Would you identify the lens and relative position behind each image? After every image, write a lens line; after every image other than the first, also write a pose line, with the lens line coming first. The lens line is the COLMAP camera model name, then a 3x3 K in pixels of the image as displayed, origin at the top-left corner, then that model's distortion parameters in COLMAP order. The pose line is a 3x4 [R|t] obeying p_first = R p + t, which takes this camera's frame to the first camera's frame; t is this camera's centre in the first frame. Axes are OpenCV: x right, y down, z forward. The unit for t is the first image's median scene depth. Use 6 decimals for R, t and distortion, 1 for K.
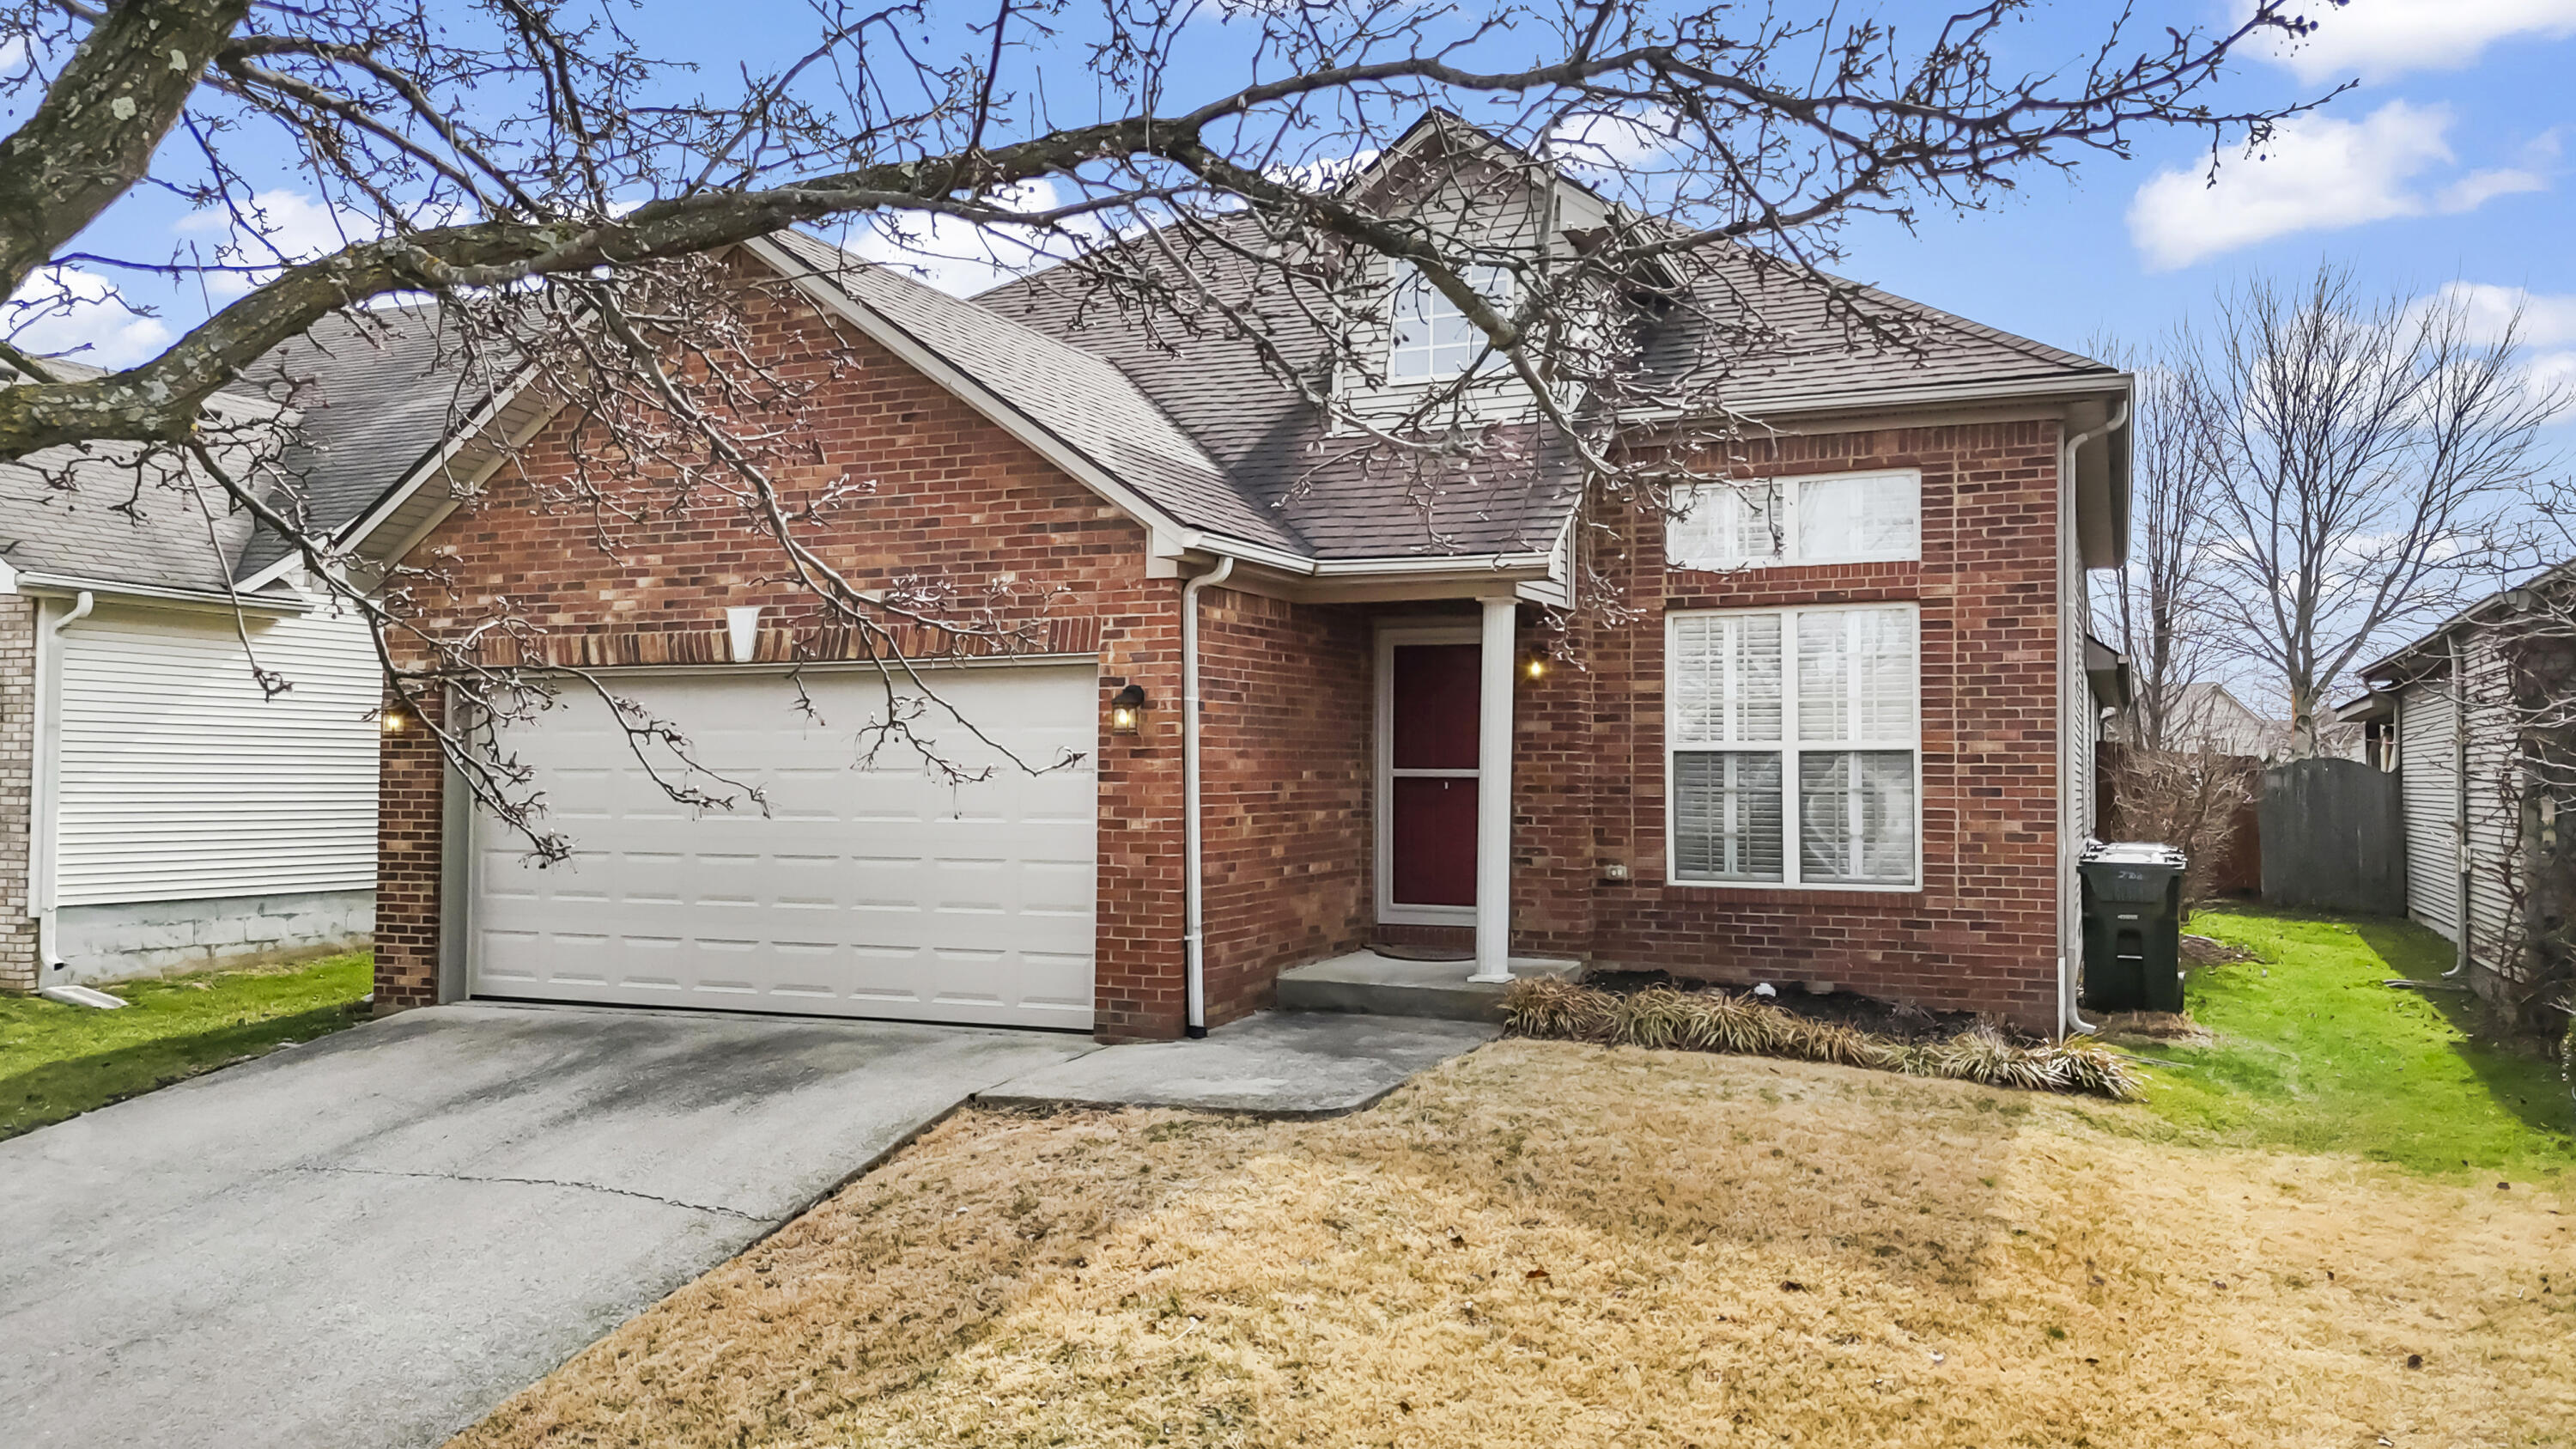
lens RADIAL K [[1955.7, 0, 1287.2], [0, 1955.7, 722.4], [0, 0, 1]] dist [0.043479, -0.014909]
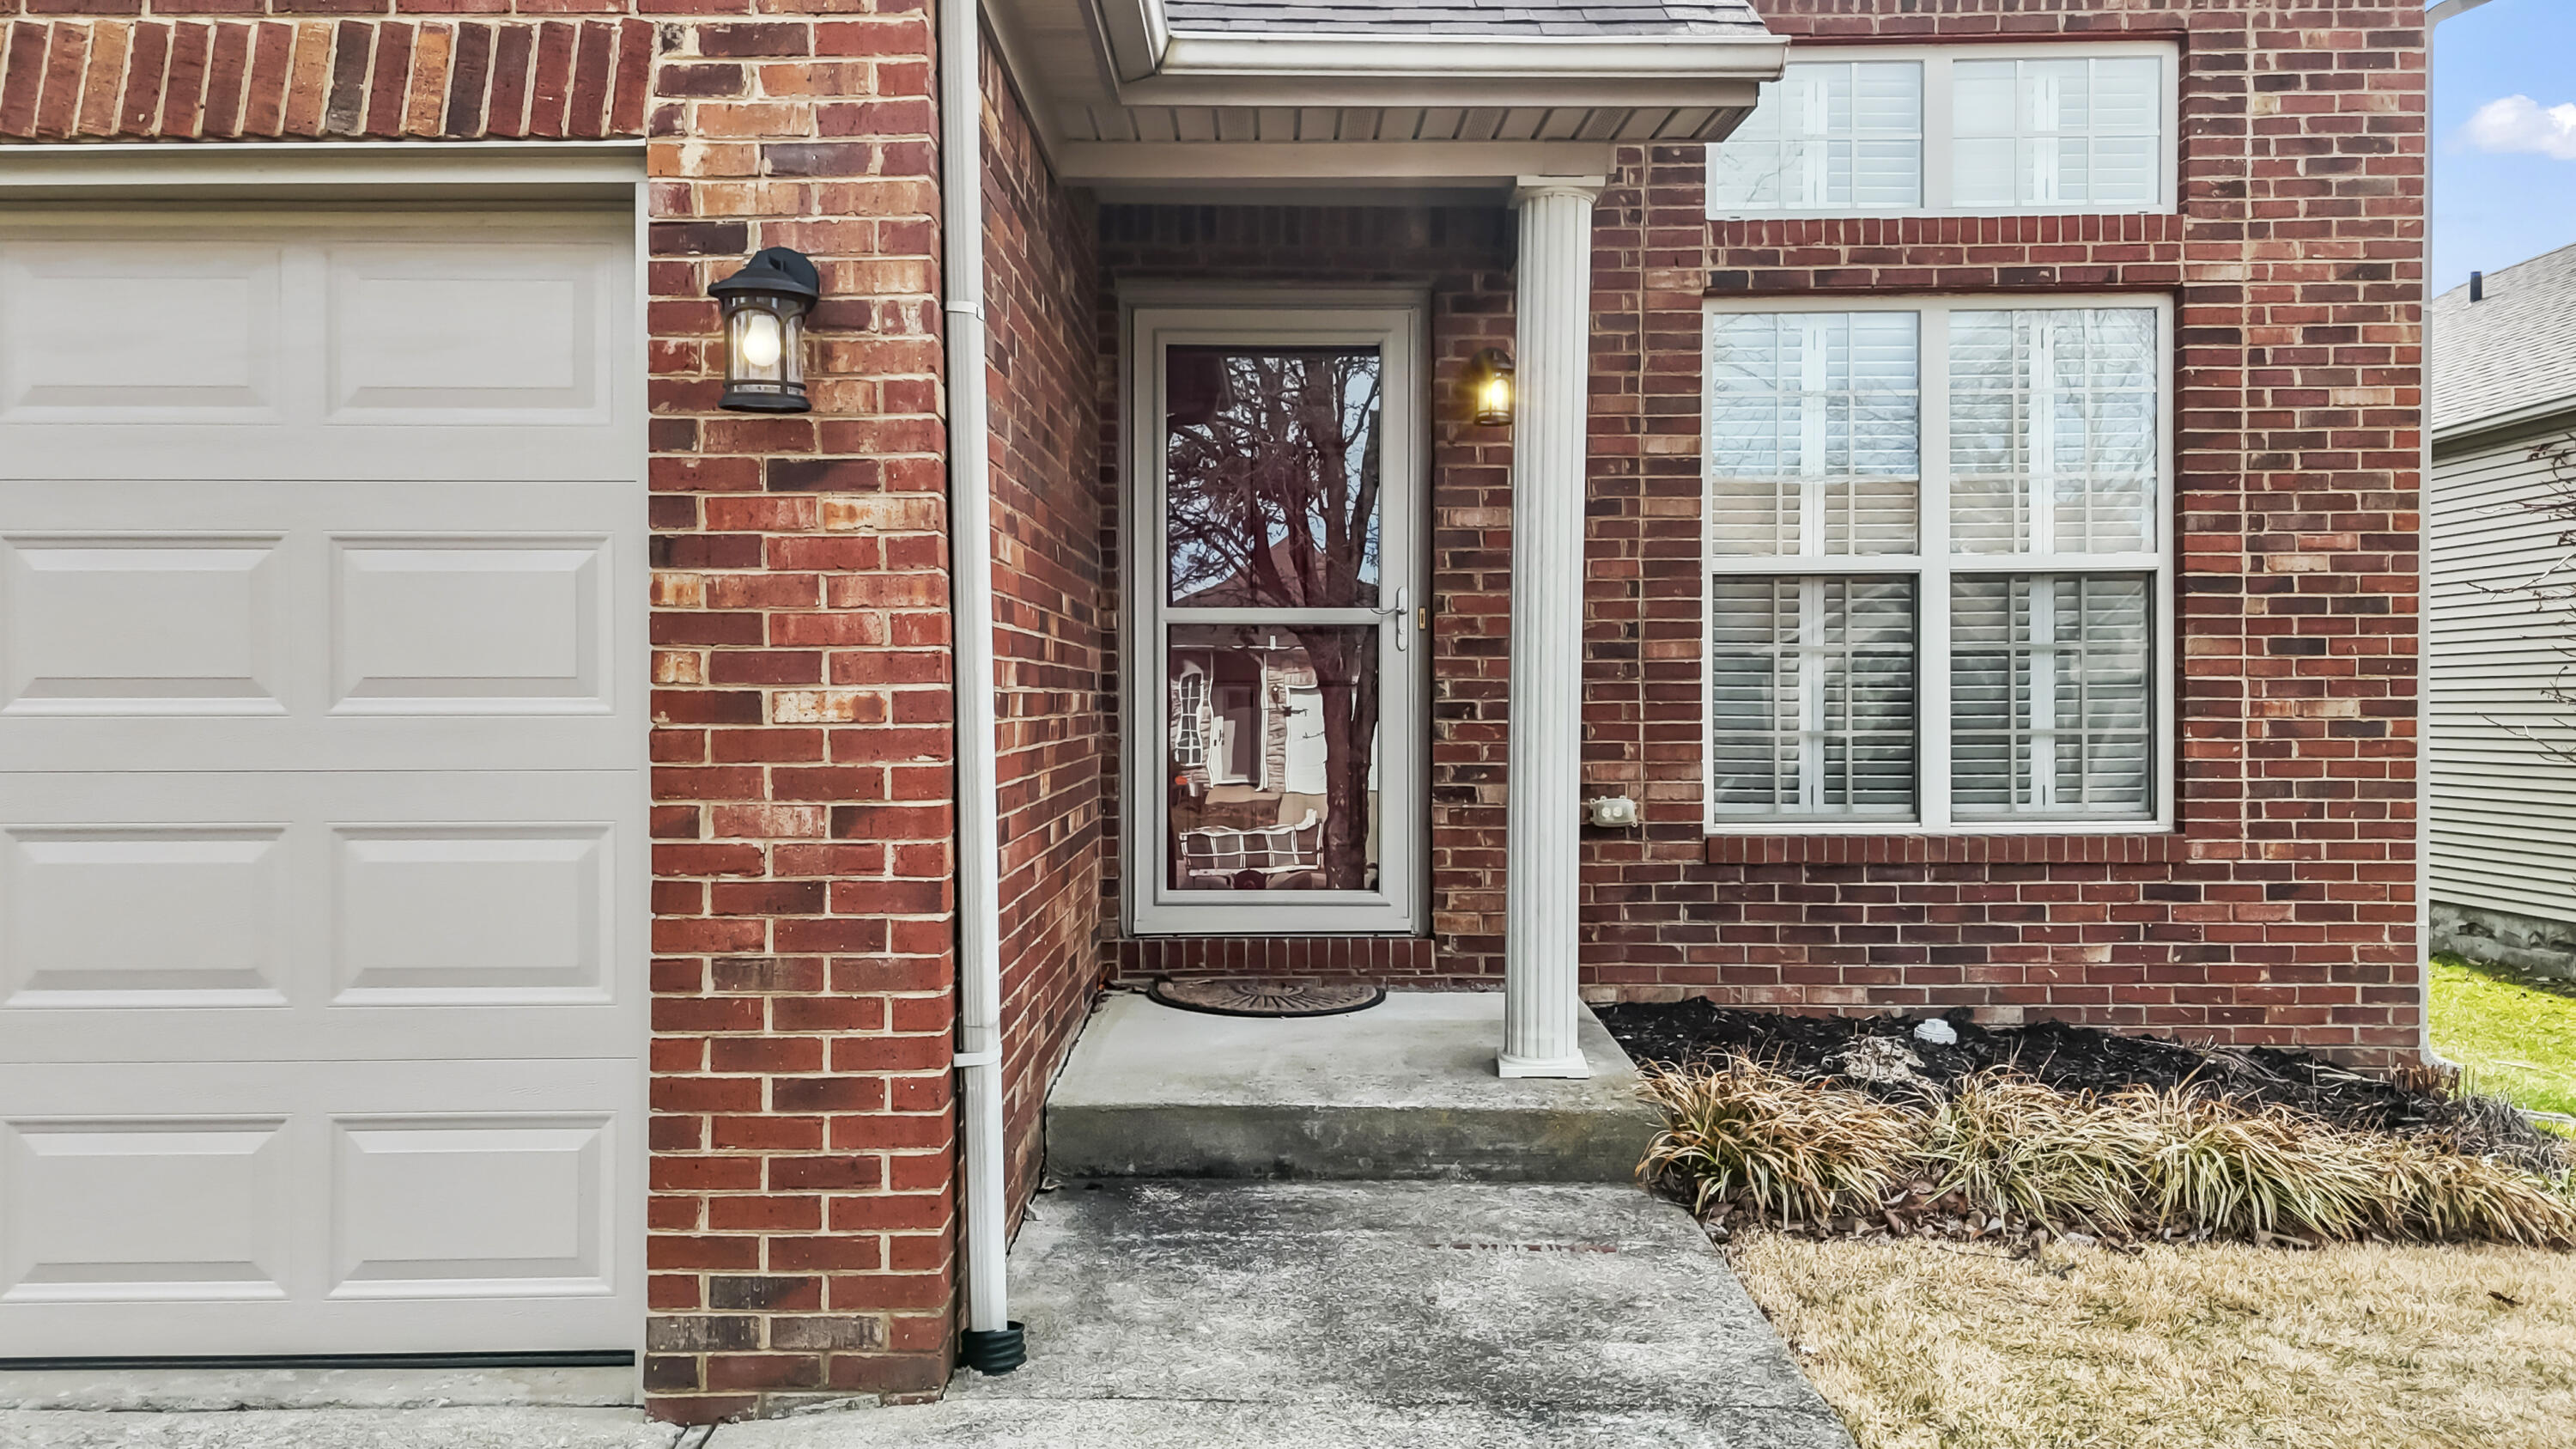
lens RADIAL K [[1955.7, 0, 1331.5], [0, 1955.7, 722.5], [0, 0, 1]] dist [0.043479, -0.014909]
pose [[0.914983, -0.009672, 0.403377, -0.110093], [-0.004871, 0.999375, 0.035012, 0.038418], [-0.403463, -0.034000, 0.914364, 0.603617]]
